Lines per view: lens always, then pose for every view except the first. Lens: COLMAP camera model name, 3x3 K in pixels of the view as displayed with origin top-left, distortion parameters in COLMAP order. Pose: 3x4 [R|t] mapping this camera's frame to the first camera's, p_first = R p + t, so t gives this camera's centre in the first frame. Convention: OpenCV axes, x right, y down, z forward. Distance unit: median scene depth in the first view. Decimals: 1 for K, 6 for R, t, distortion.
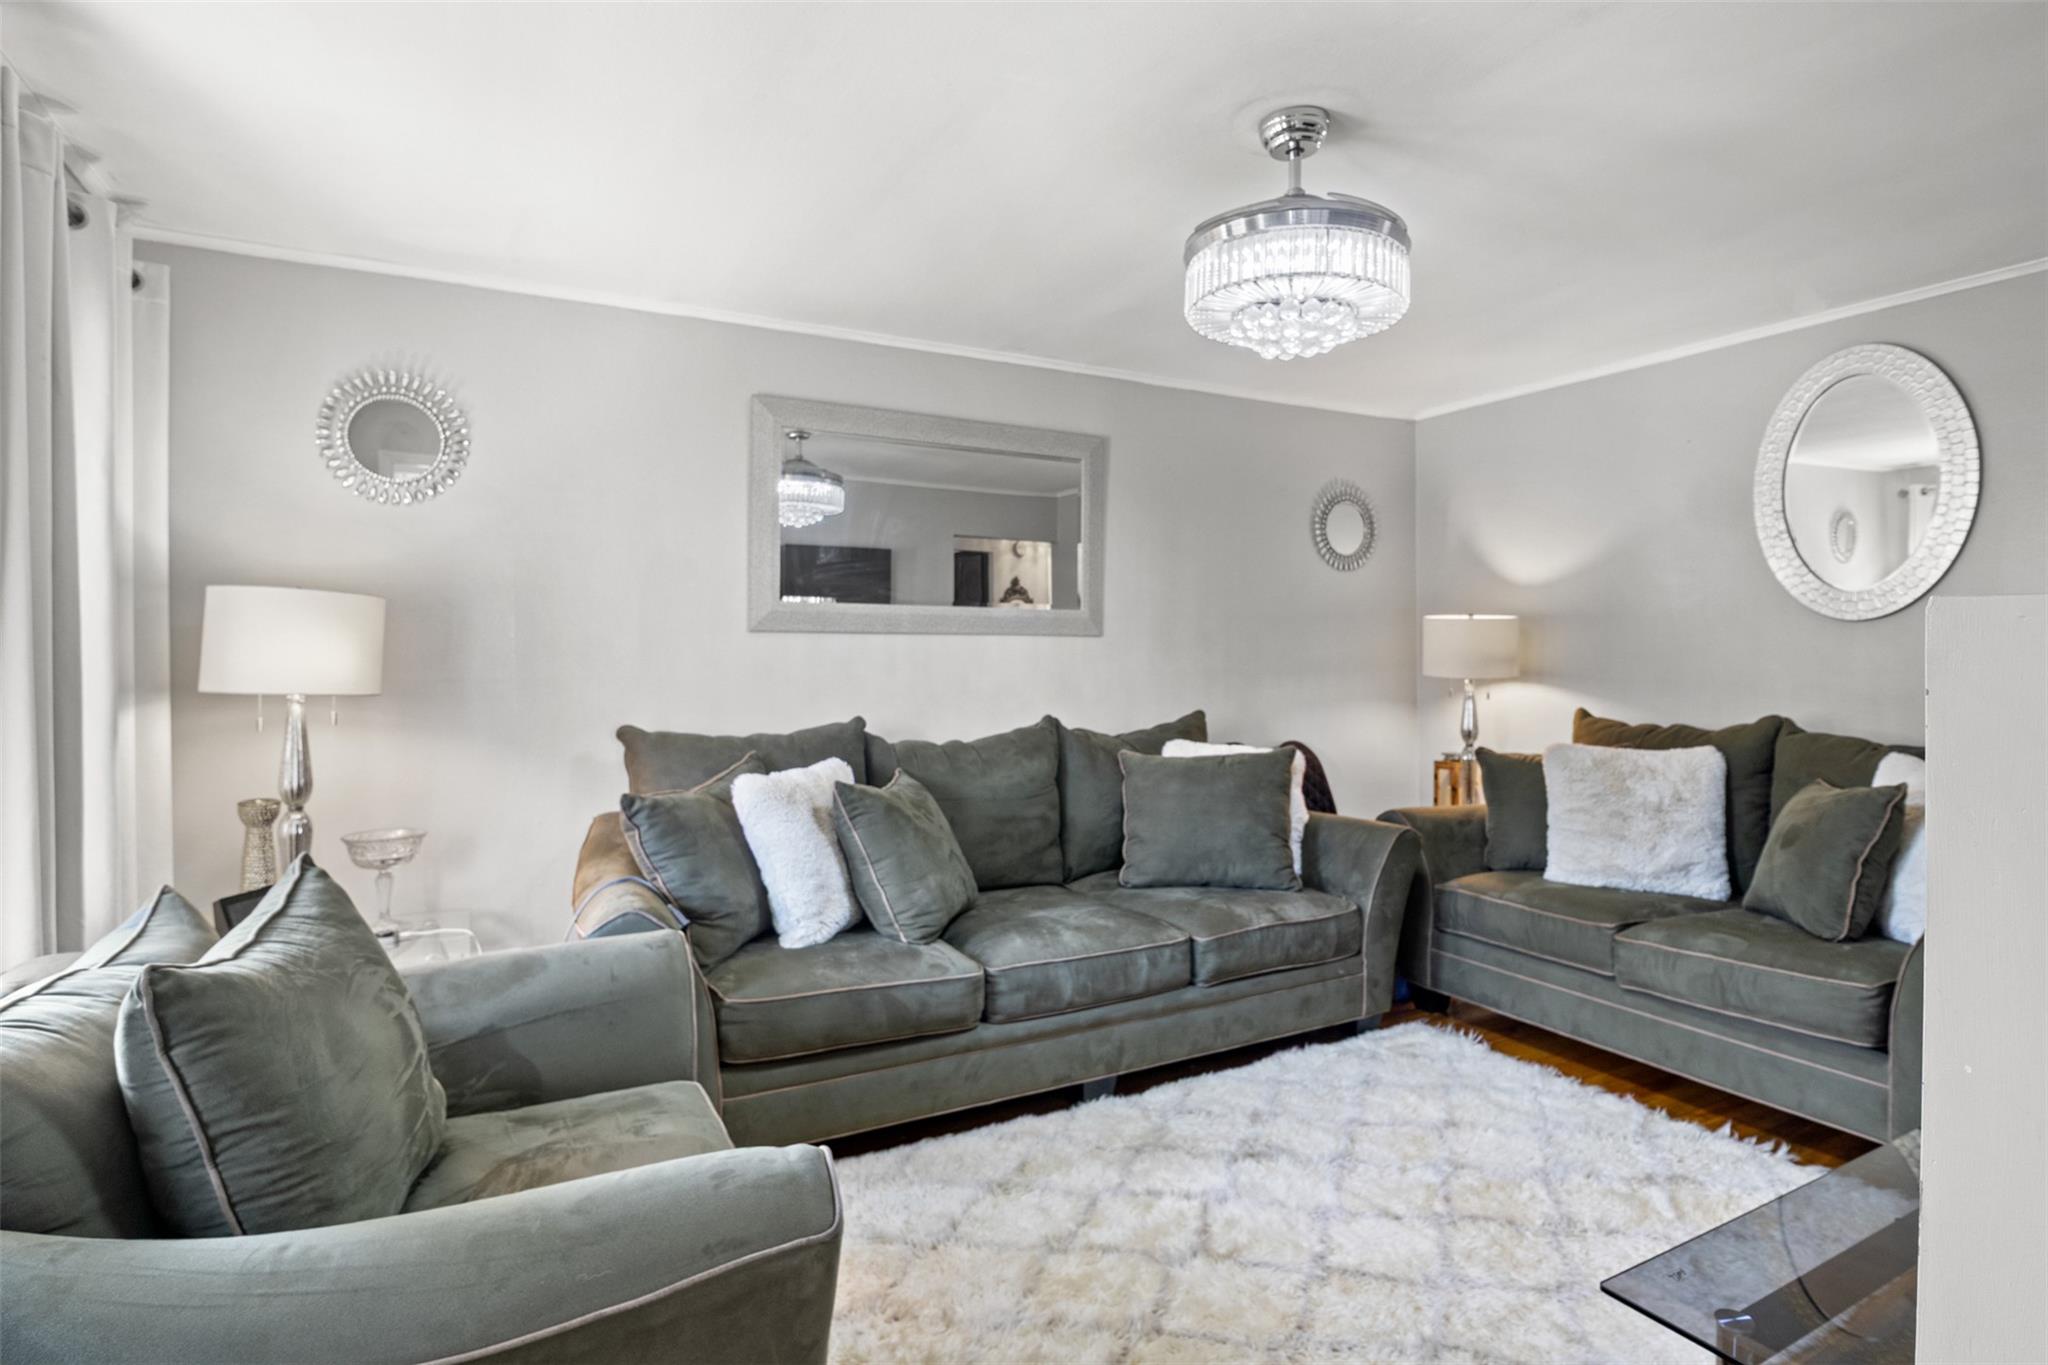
lens RADIAL K [[1063.8, 0, 1024.0], [0, 1063.8, 682.5], [0, 0, 1]] dist [-0.003352, -0.000641]
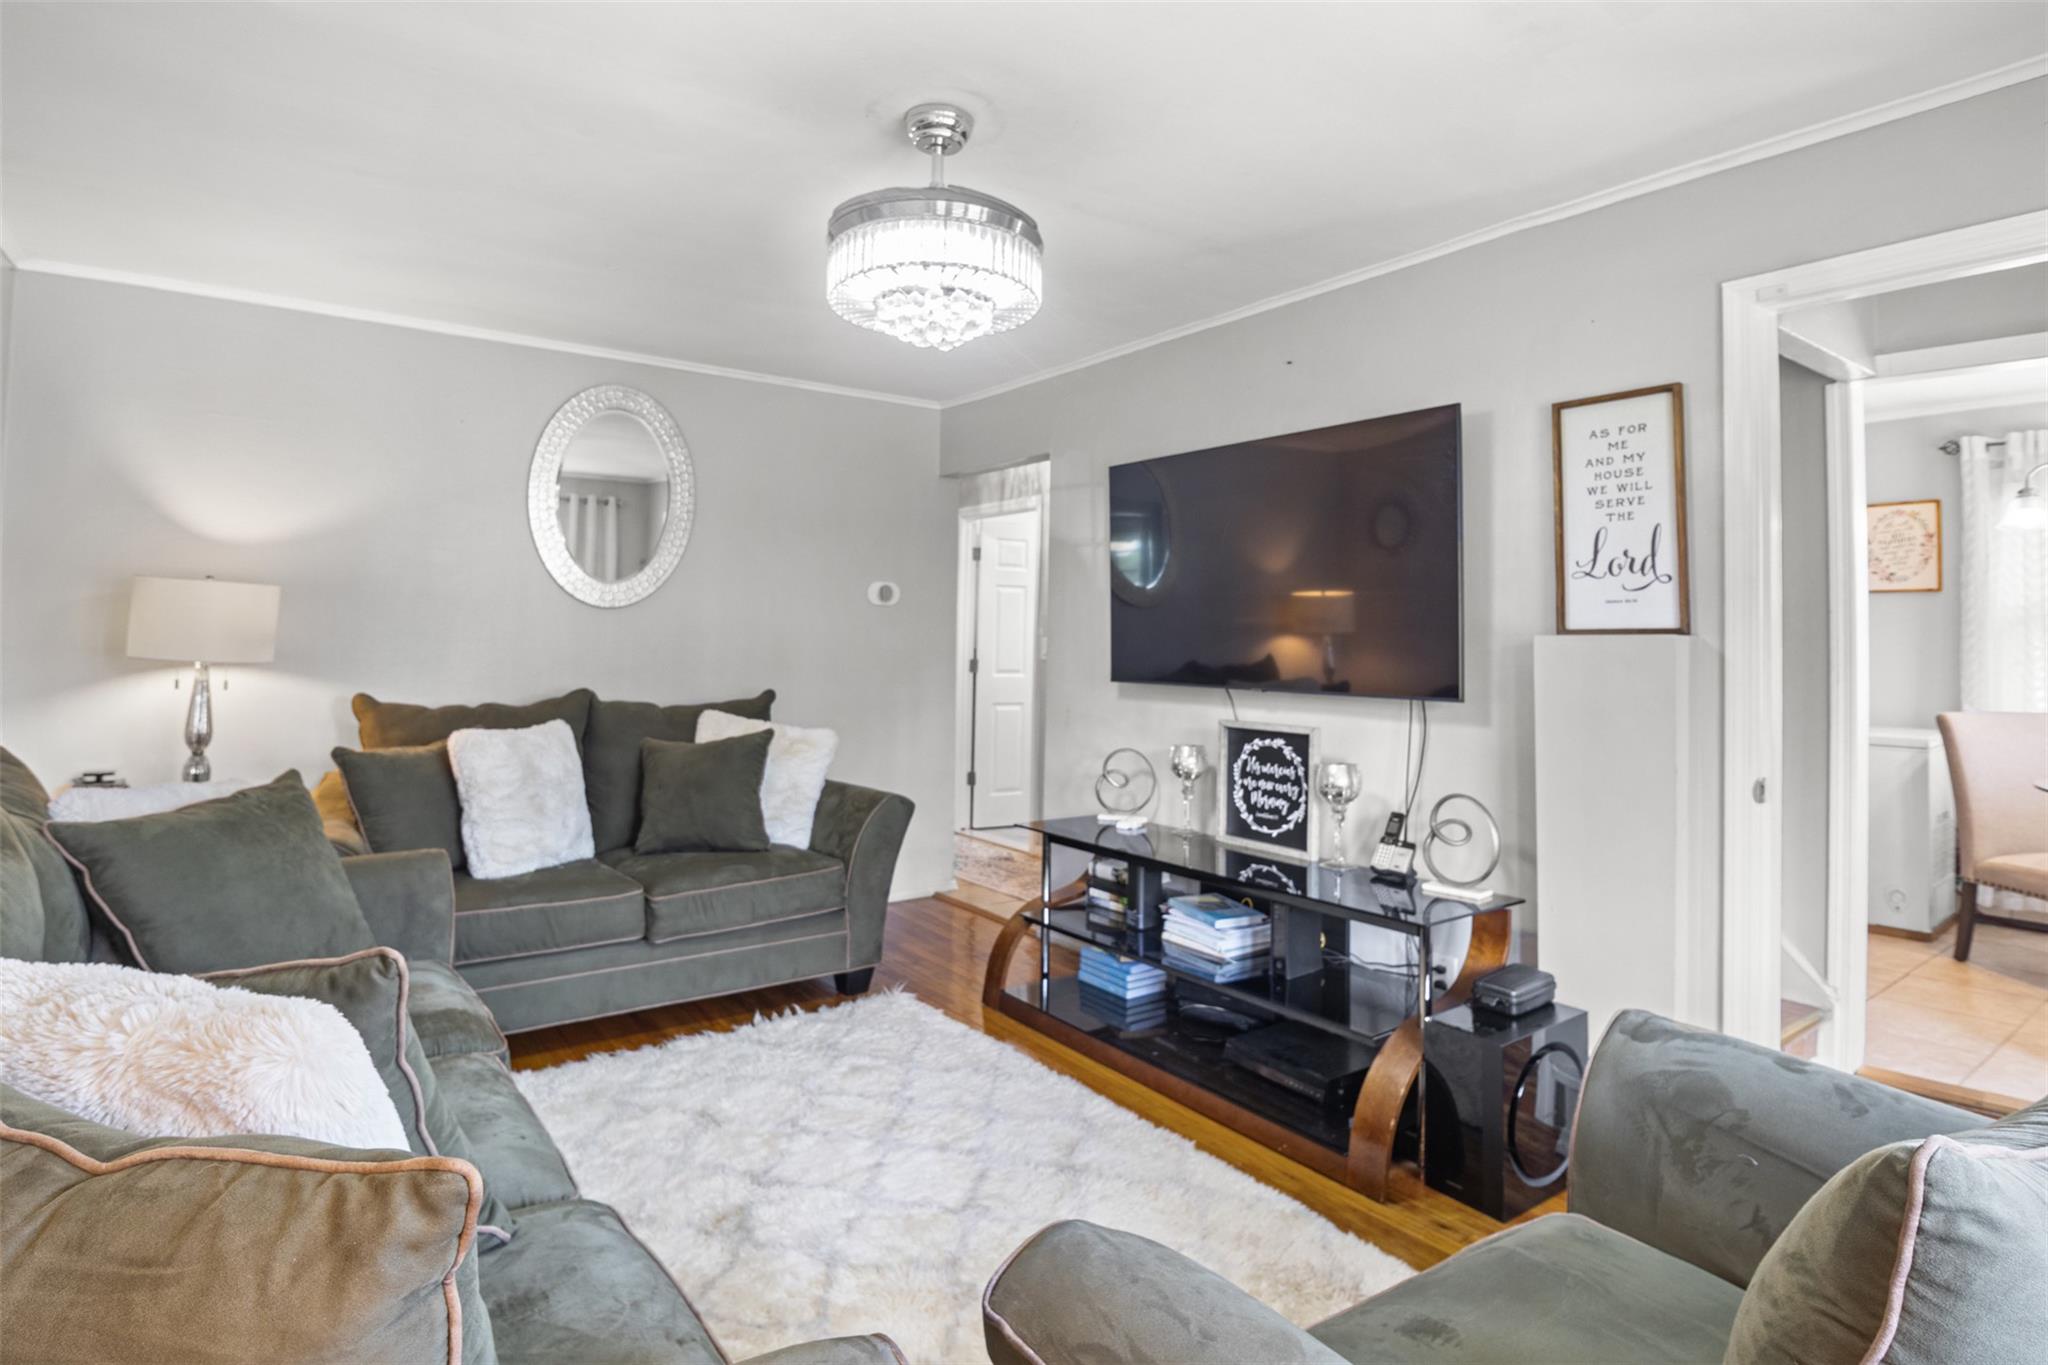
lens RADIAL K [[1063.8, 0, 1024.0], [0, 1063.8, 682.5], [0, 0, 1]] dist [-0.003352, -0.000641]
pose [[-0.122711, -0.030131, 0.991985, -0.557958], [0.020791, 0.999242, 0.032923, -0.004261], [-0.992225, 0.024665, -0.121992, 0.779426]]
